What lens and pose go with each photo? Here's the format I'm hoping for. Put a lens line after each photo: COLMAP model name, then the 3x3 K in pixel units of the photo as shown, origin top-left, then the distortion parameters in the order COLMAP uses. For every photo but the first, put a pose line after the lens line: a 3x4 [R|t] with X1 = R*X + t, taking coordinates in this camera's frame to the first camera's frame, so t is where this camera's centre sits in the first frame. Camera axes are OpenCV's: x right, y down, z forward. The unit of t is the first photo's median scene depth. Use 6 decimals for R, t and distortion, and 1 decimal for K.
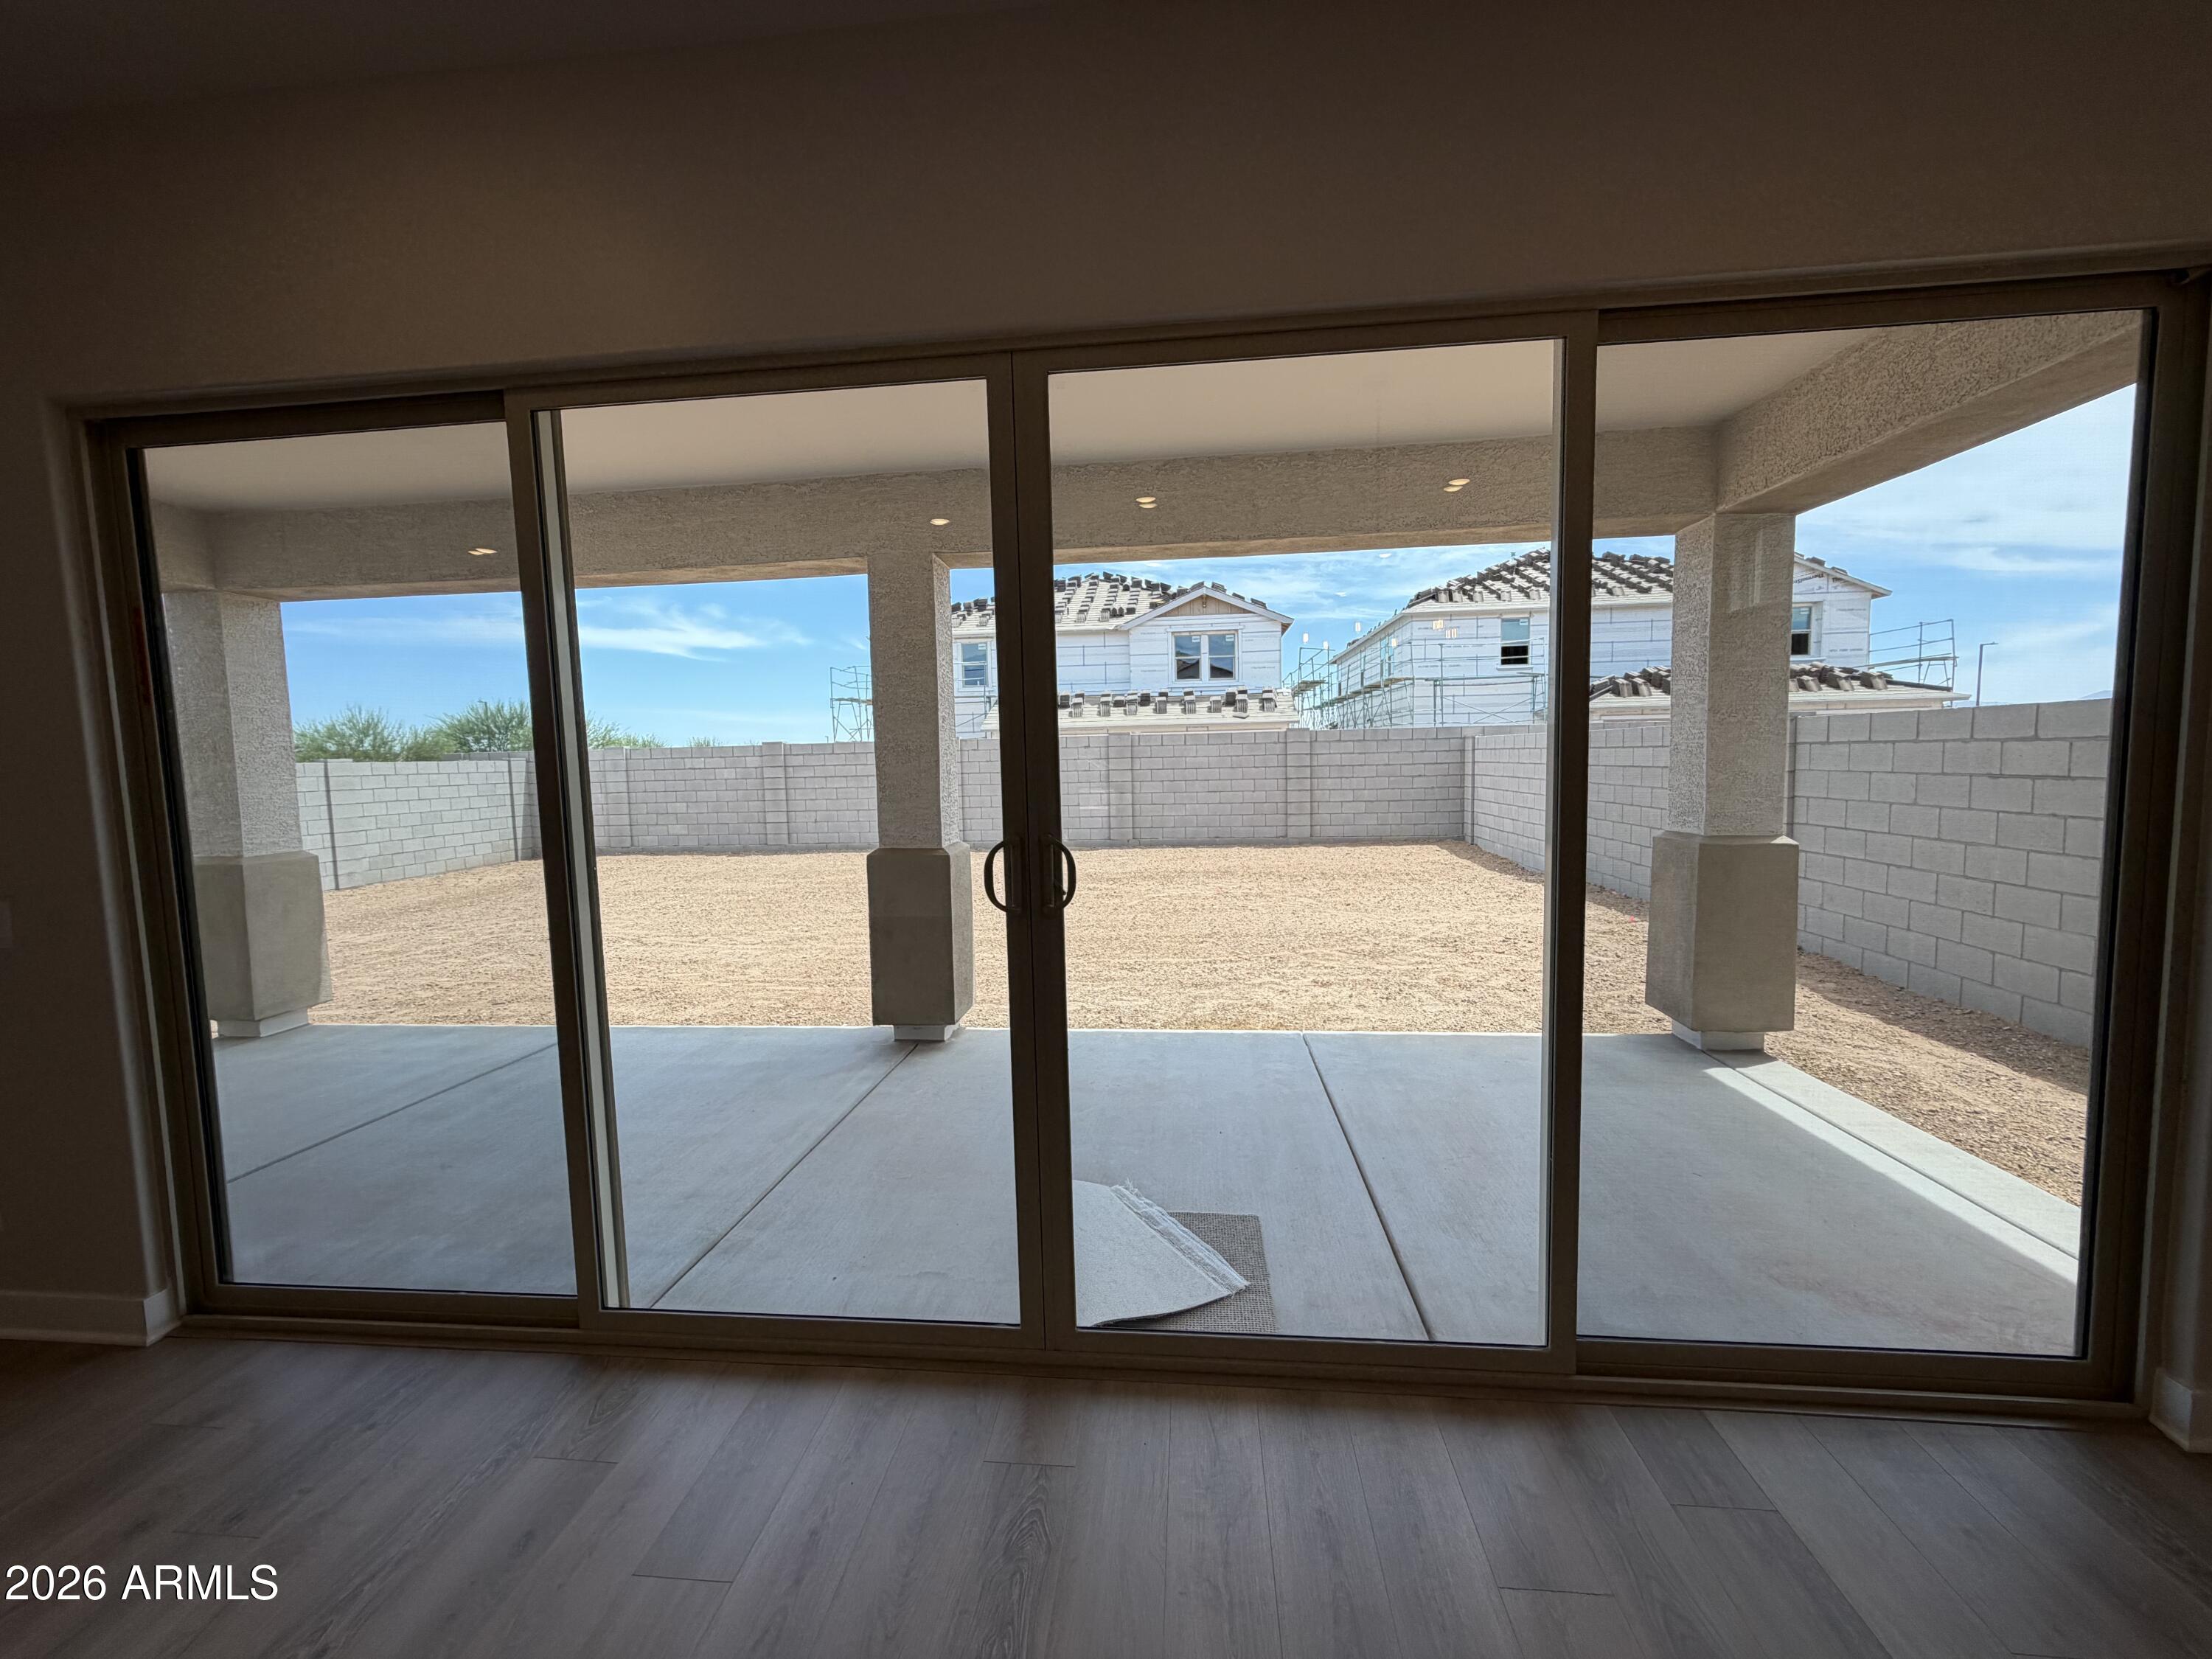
lens RADIAL K [[877.8, 0, 1103.2], [0, 877.8, 827.9], [0, 0, 1]] dist [-0.000820, -0.000279]
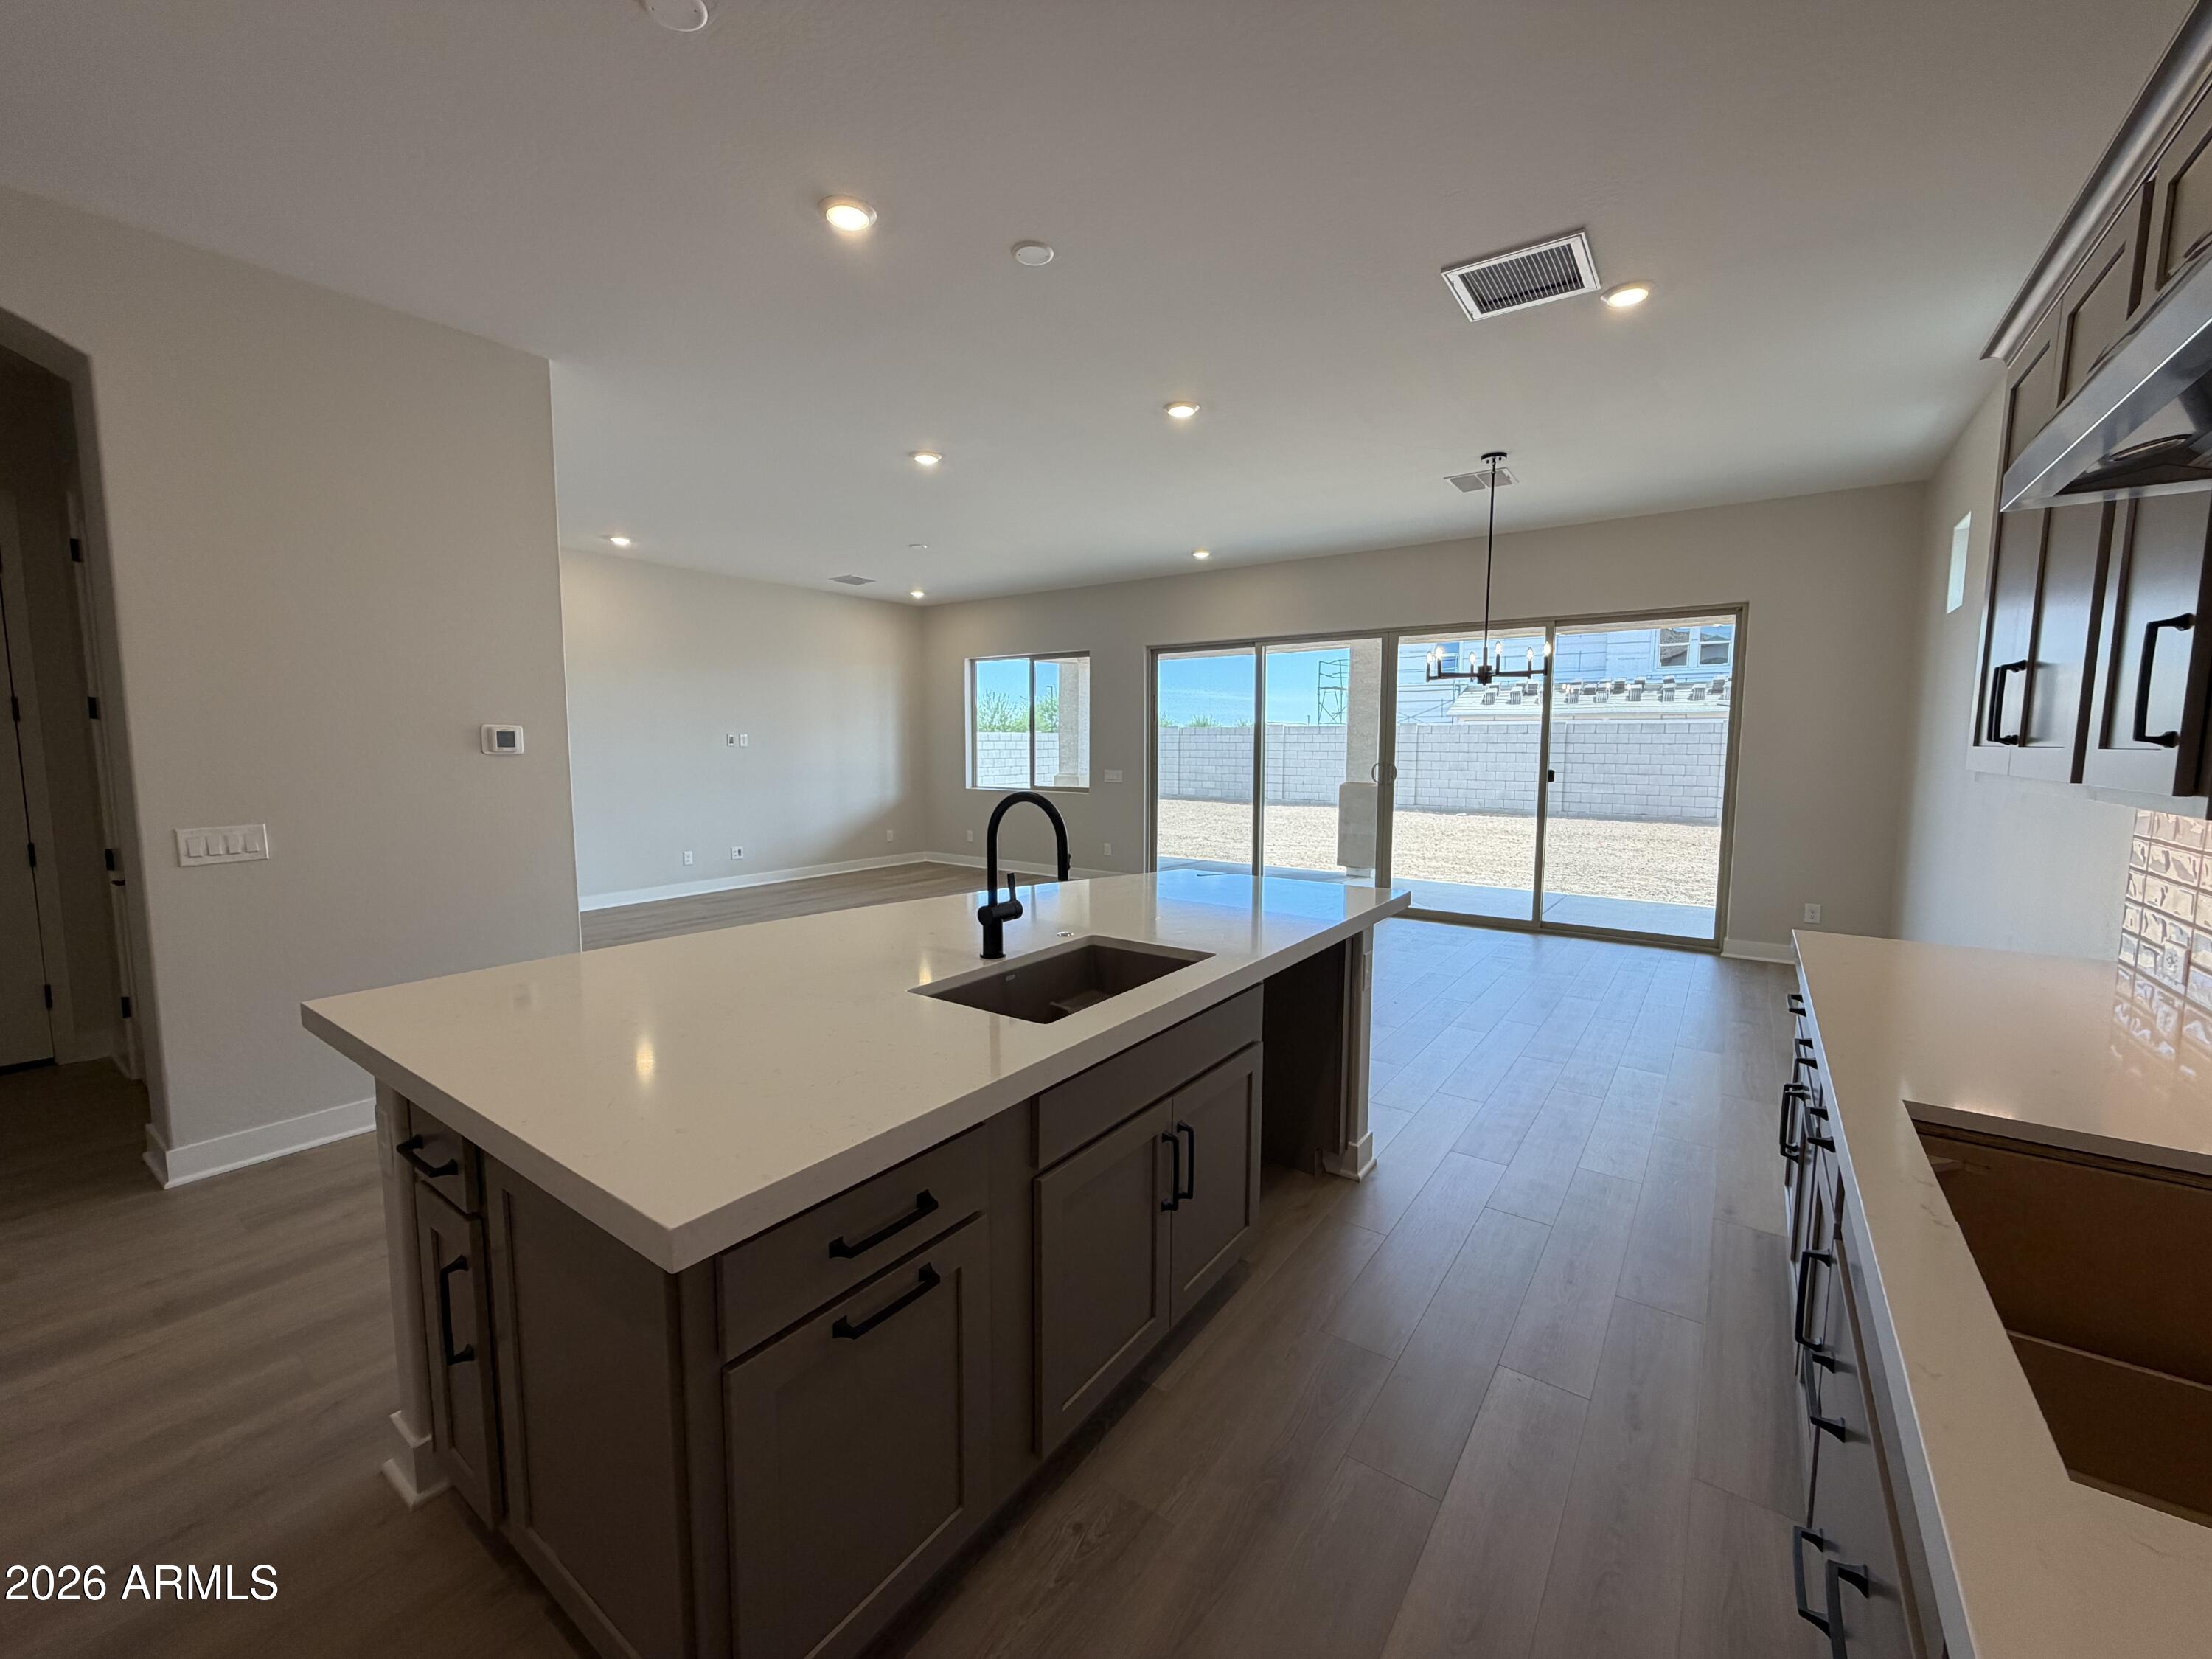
lens RADIAL K [[881.0, 0, 1098.8], [0, 881.0, 826.4], [0, 0, 1]] dist [-0.001053, -0.000006]
pose [[0.860692, 0.074866, -0.503592, 0.057395], [-0.063821, 0.997192, 0.039170, 0.015864], [0.505111, -0.001574, 0.863053, -0.209105]]
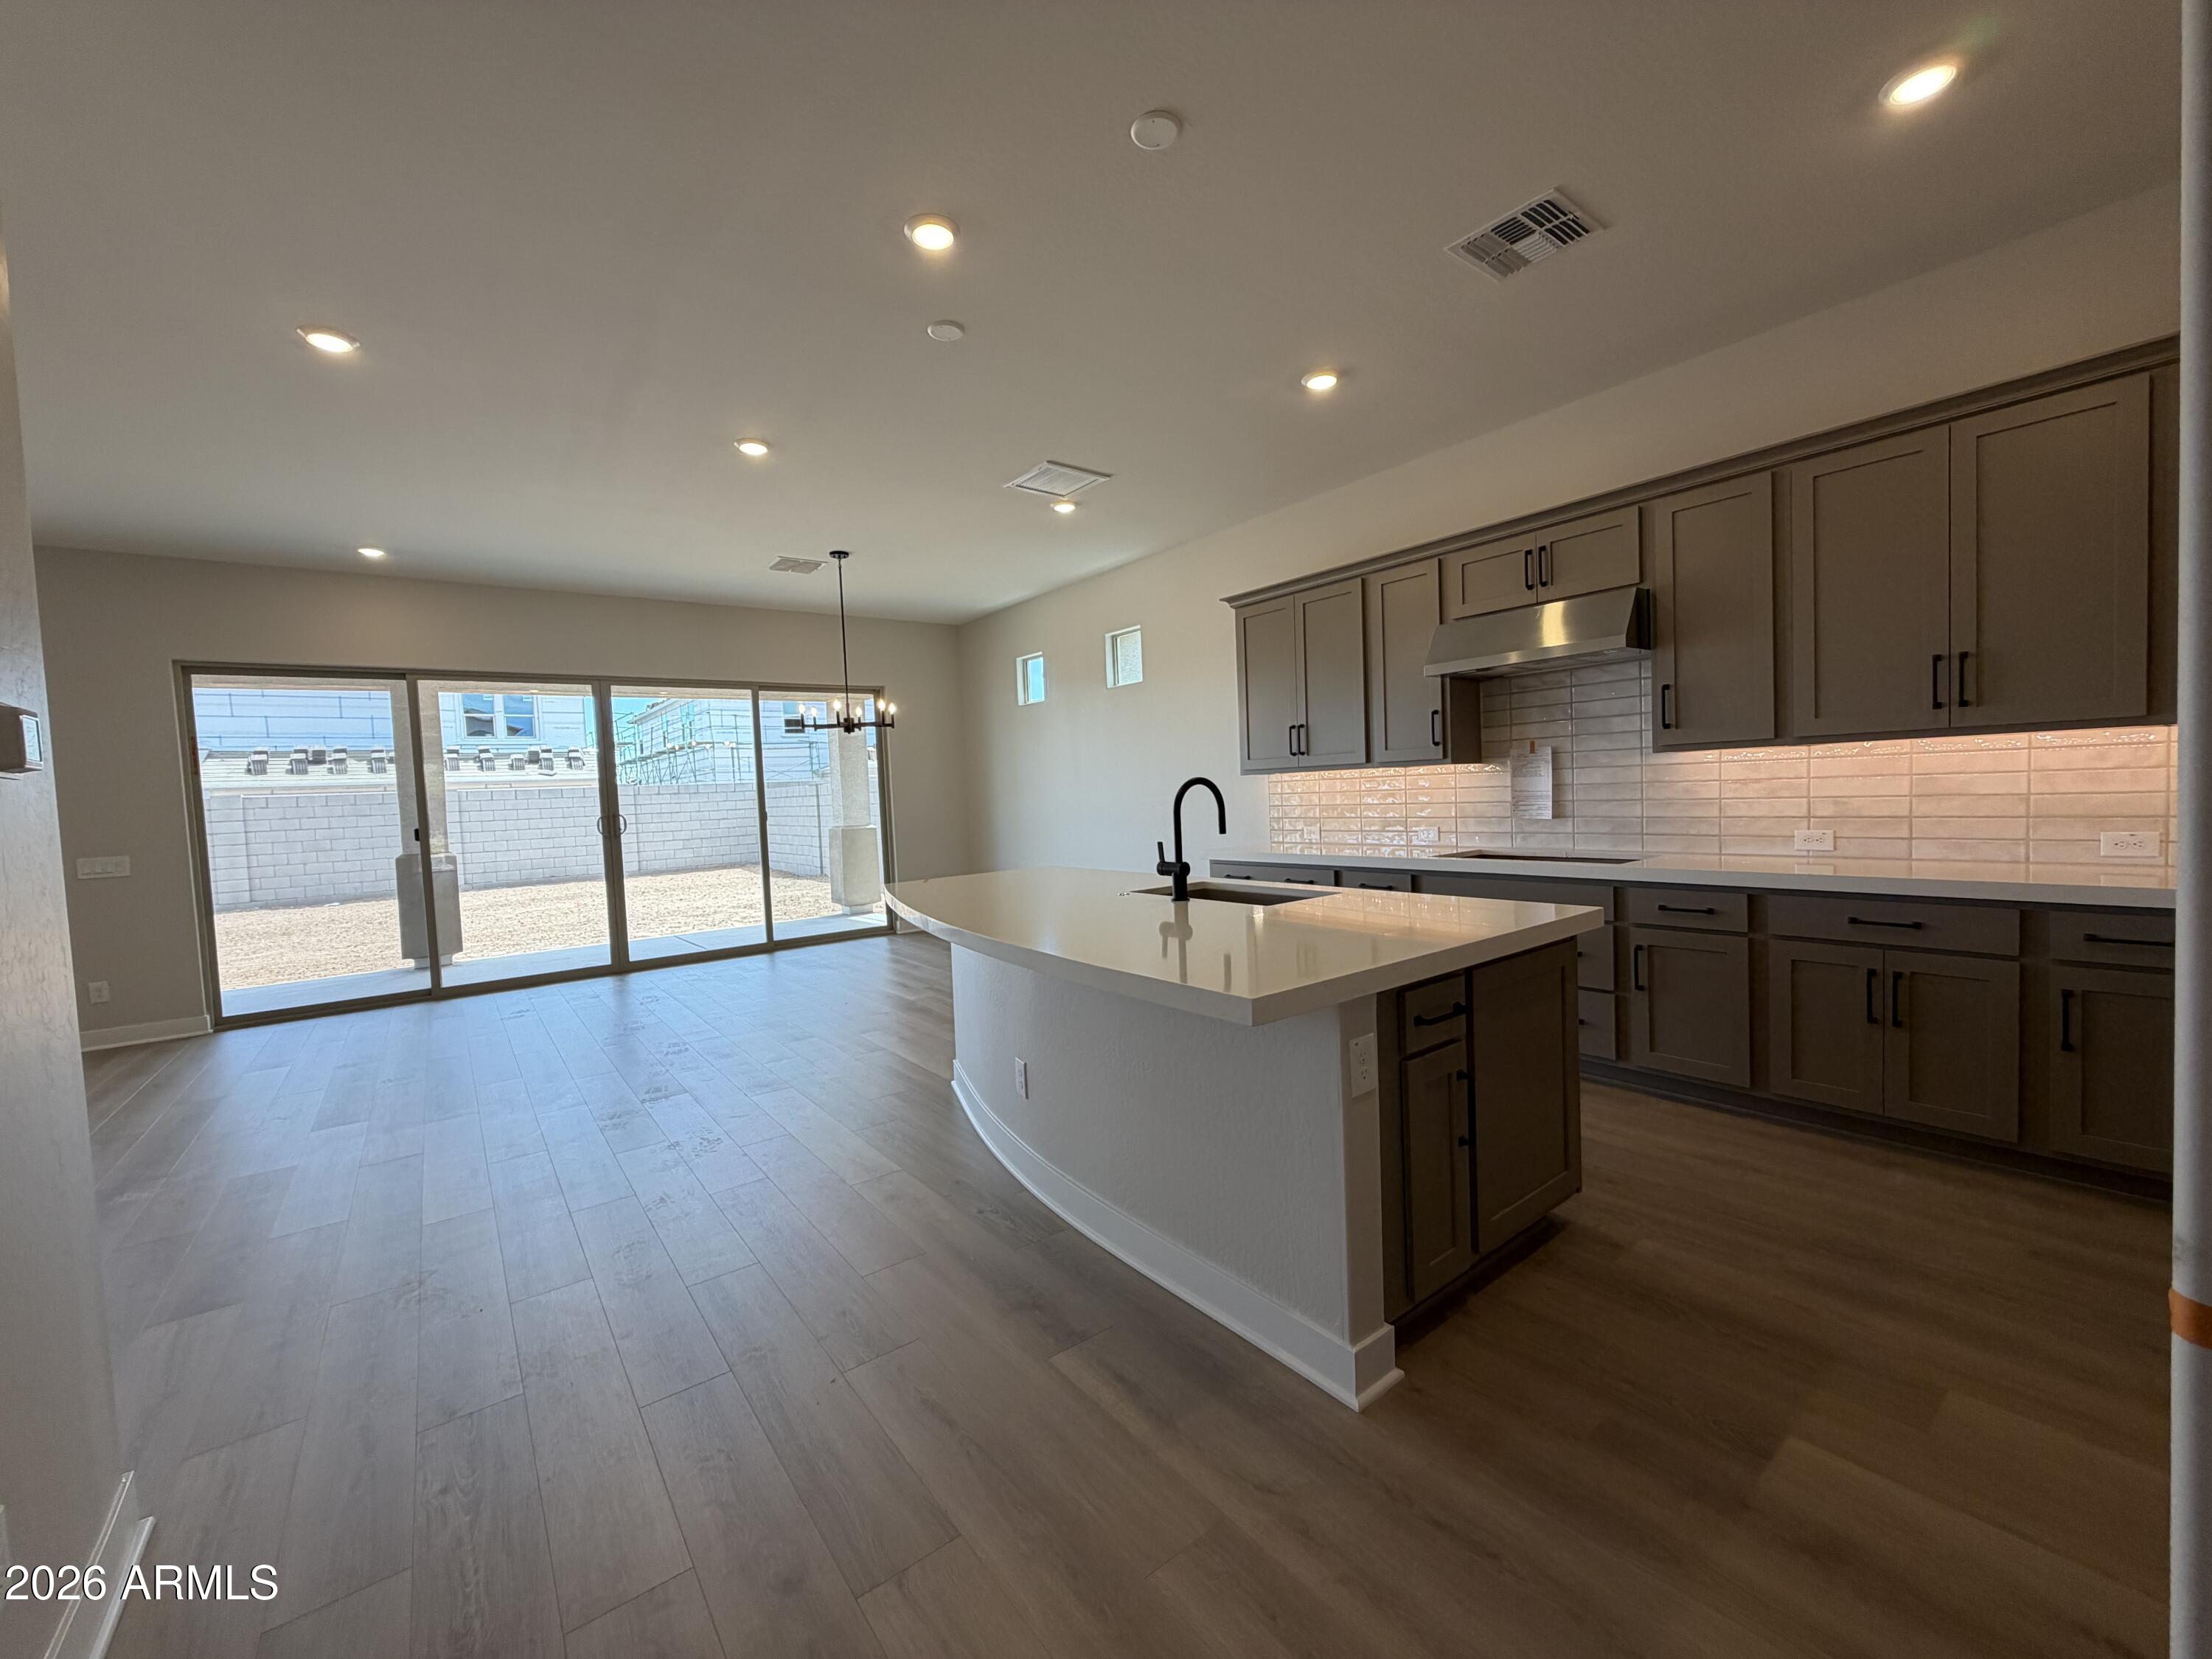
lens RADIAL K [[877.8, 0, 1103.2], [0, 877.8, 827.9], [0, 0, 1]] dist [-0.000820, -0.000279]
pose [[0.729183, -0.038687, 0.683224, -0.078857], [0.082113, 0.996133, -0.031232, 0.025613], [-0.679374, 0.078876, 0.729540, -0.219072]]
